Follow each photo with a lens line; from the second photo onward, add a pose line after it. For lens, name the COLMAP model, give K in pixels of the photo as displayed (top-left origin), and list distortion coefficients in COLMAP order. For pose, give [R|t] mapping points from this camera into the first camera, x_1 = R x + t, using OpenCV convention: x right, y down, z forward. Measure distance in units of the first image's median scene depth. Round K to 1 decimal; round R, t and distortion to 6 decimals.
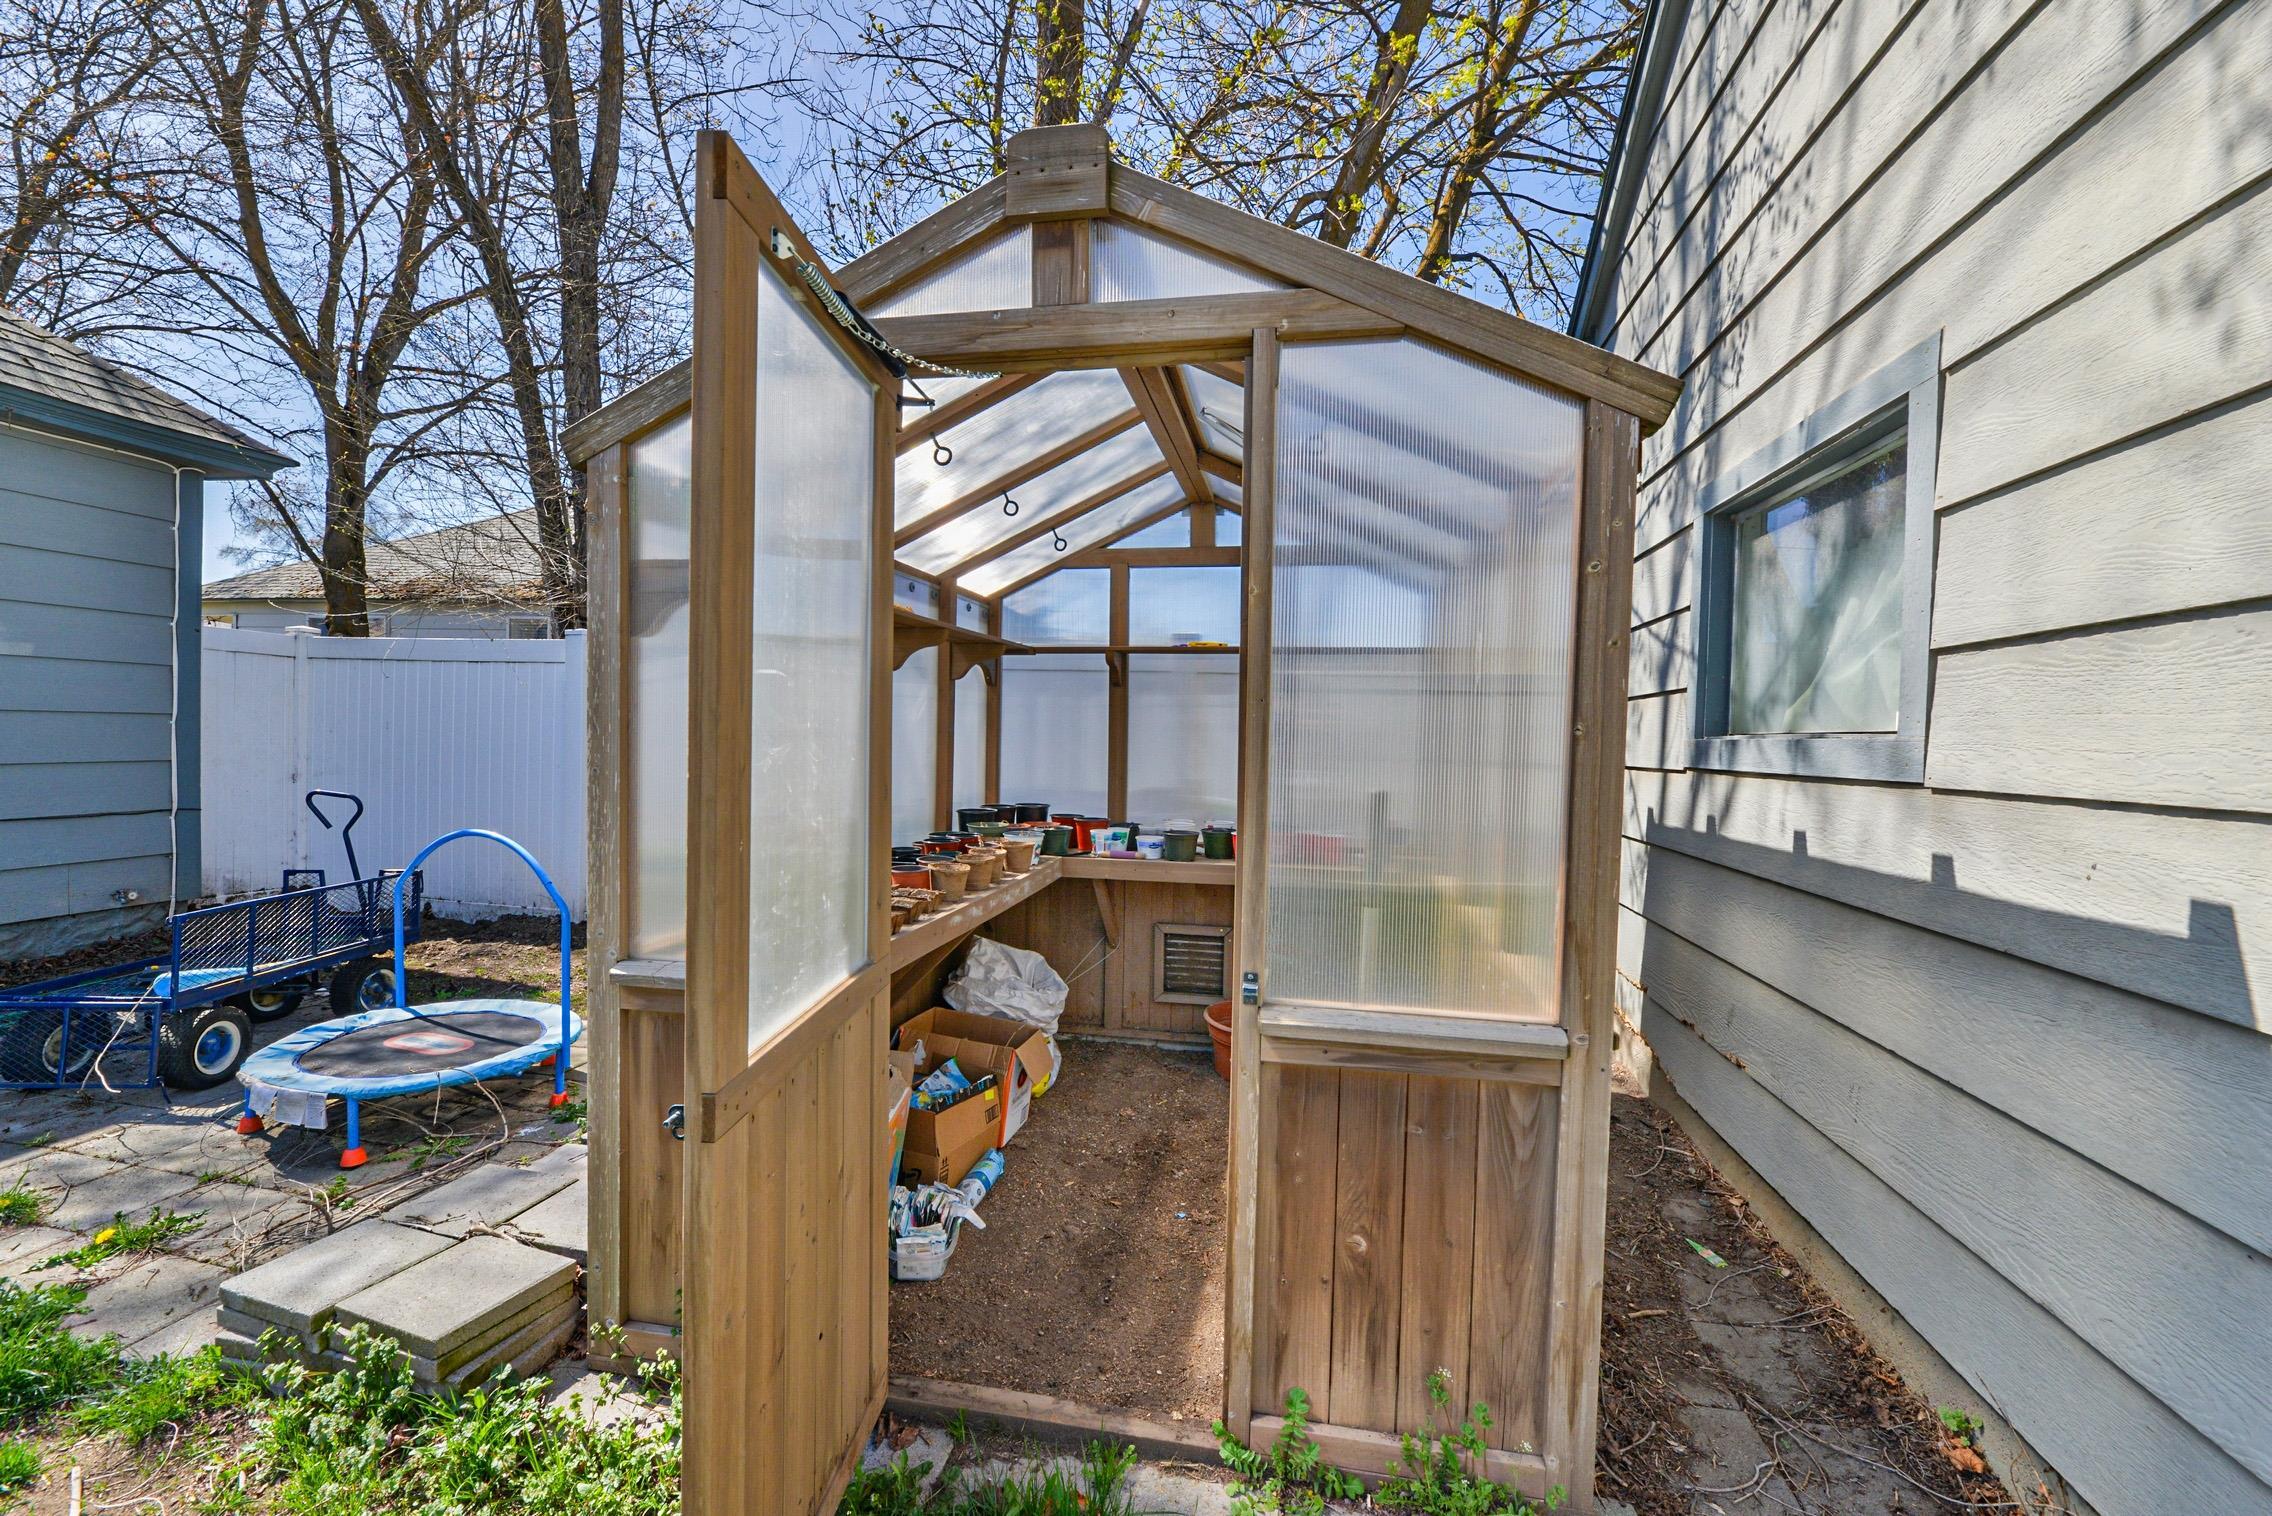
lens RADIAL K [[953.6, 0, 1123.8], [0, 953.6, 760.2], [0, 0, 1]] dist [-0.006295, 0.000420]
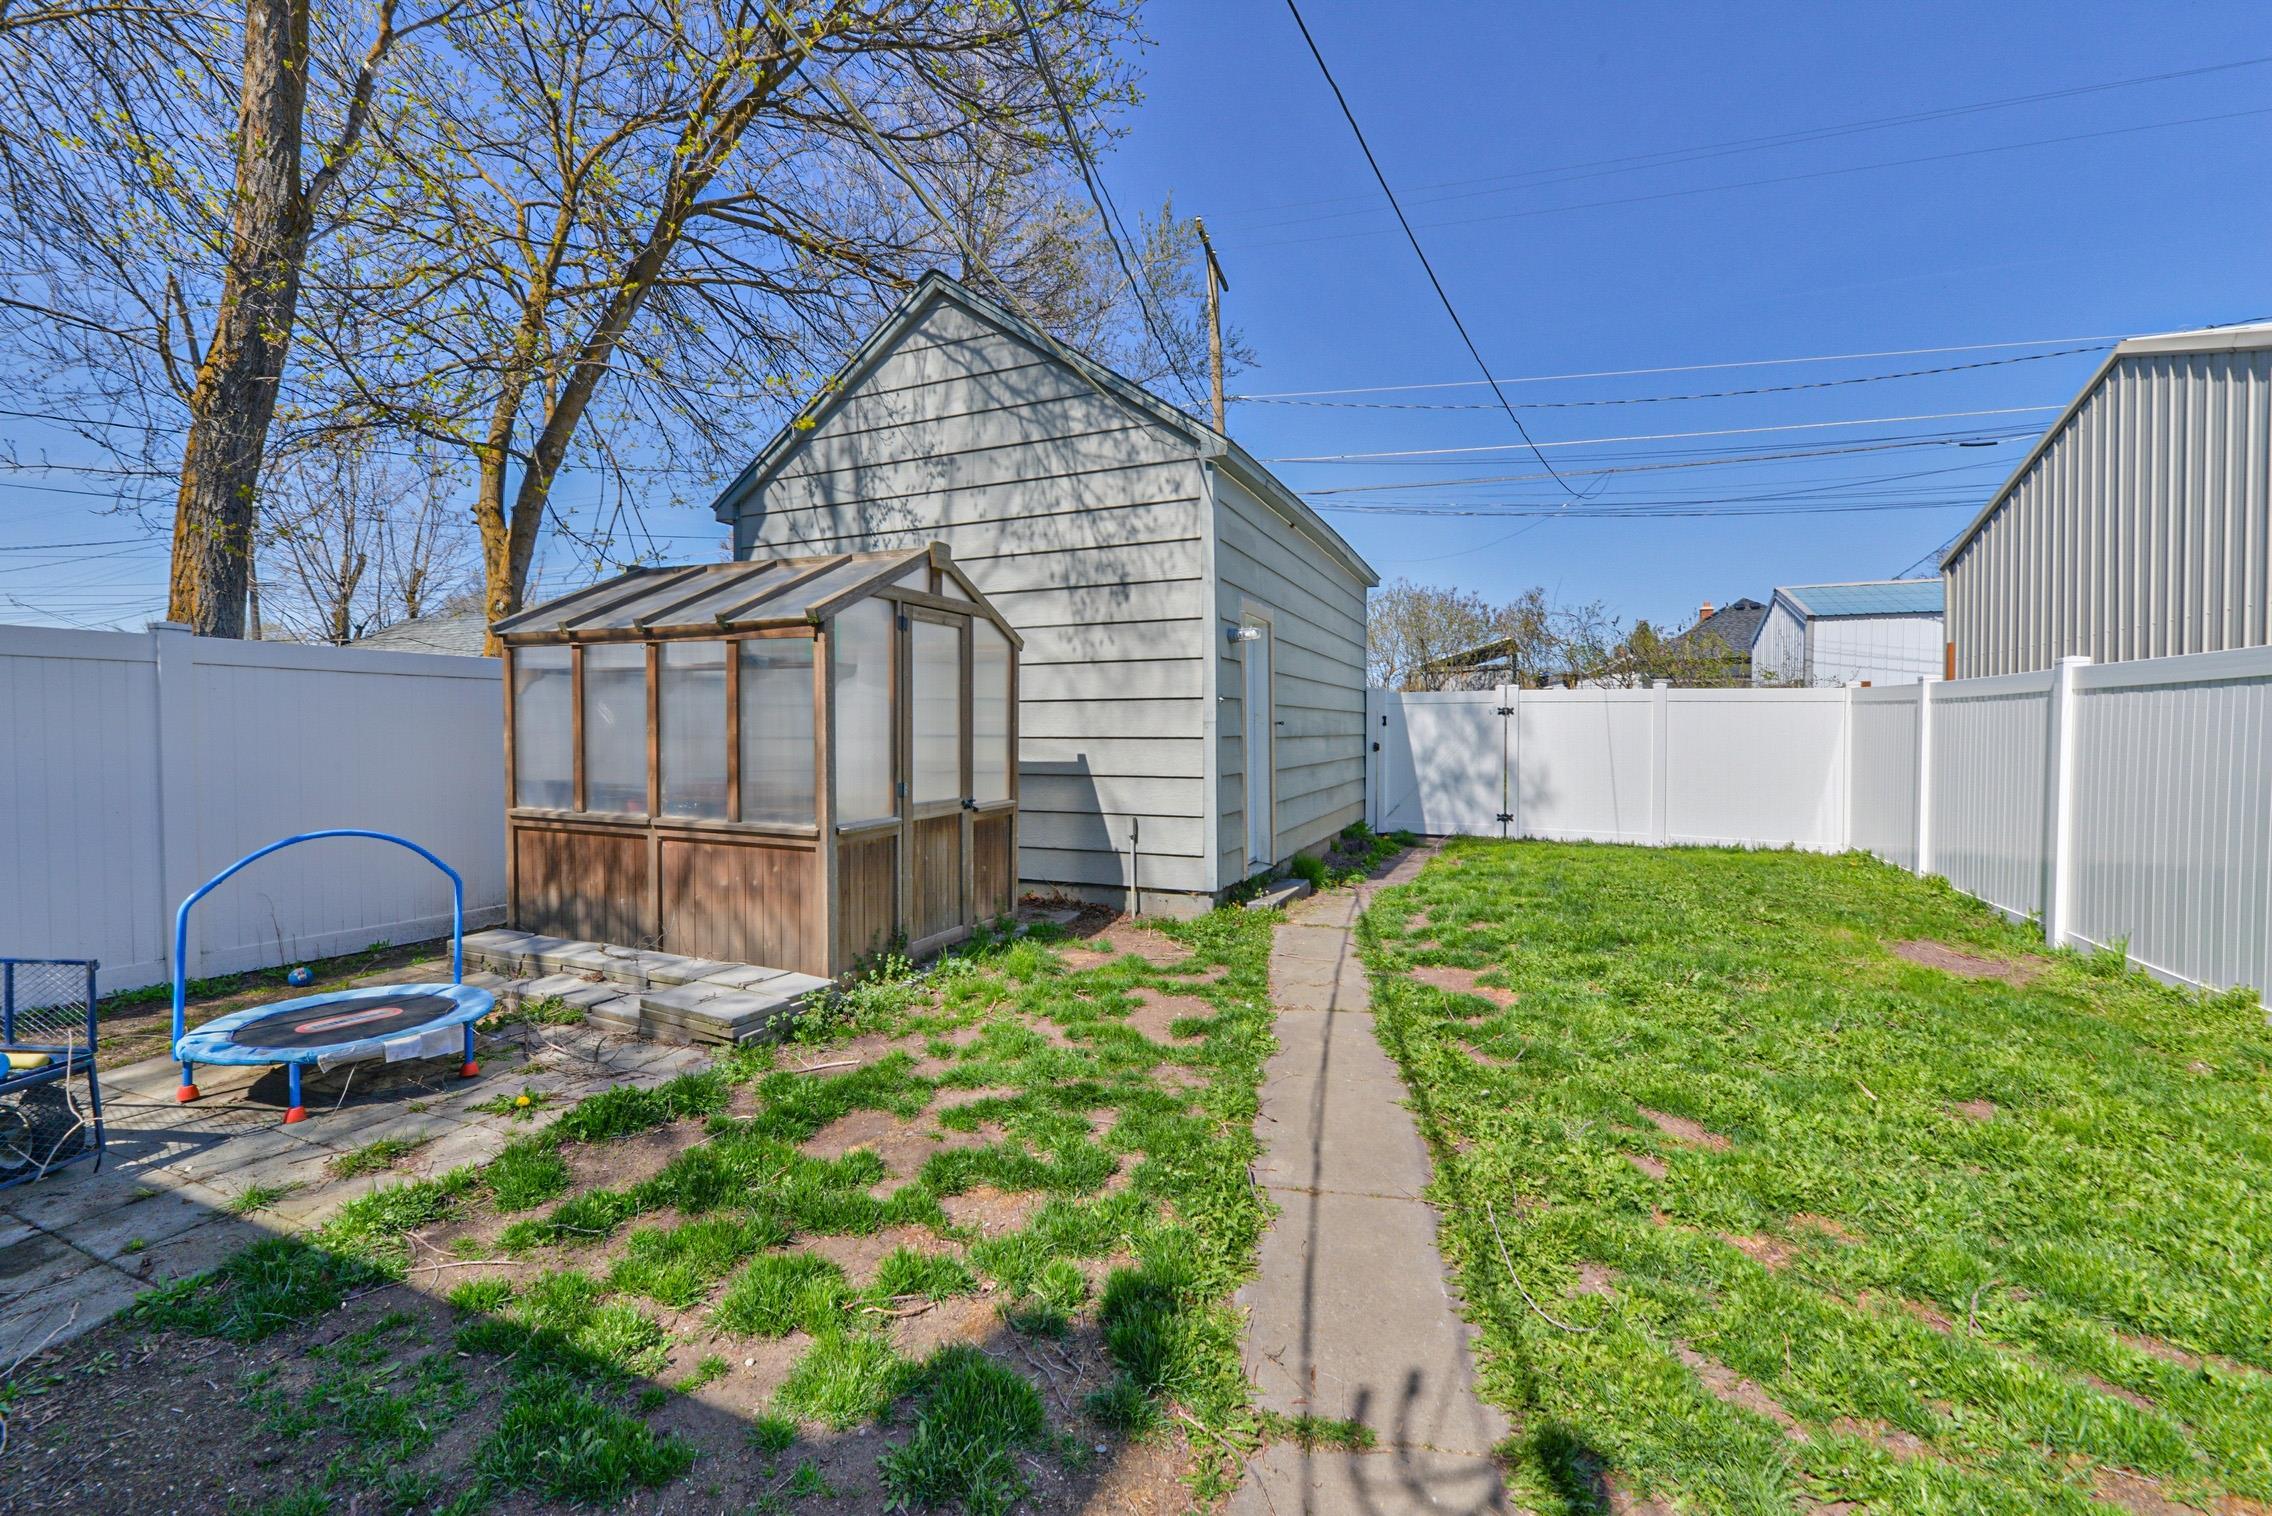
lens RADIAL K [[953.6, 0, 1135.4], [0, 953.6, 745.3], [0, 0, 1]] dist [-0.006295, 0.000420]
pose [[0.186237, -0.044345, 0.981504, -1.979242], [0.028872, 0.998797, 0.039647, -0.051882], [-0.982081, 0.020954, 0.187293, -0.156103]]
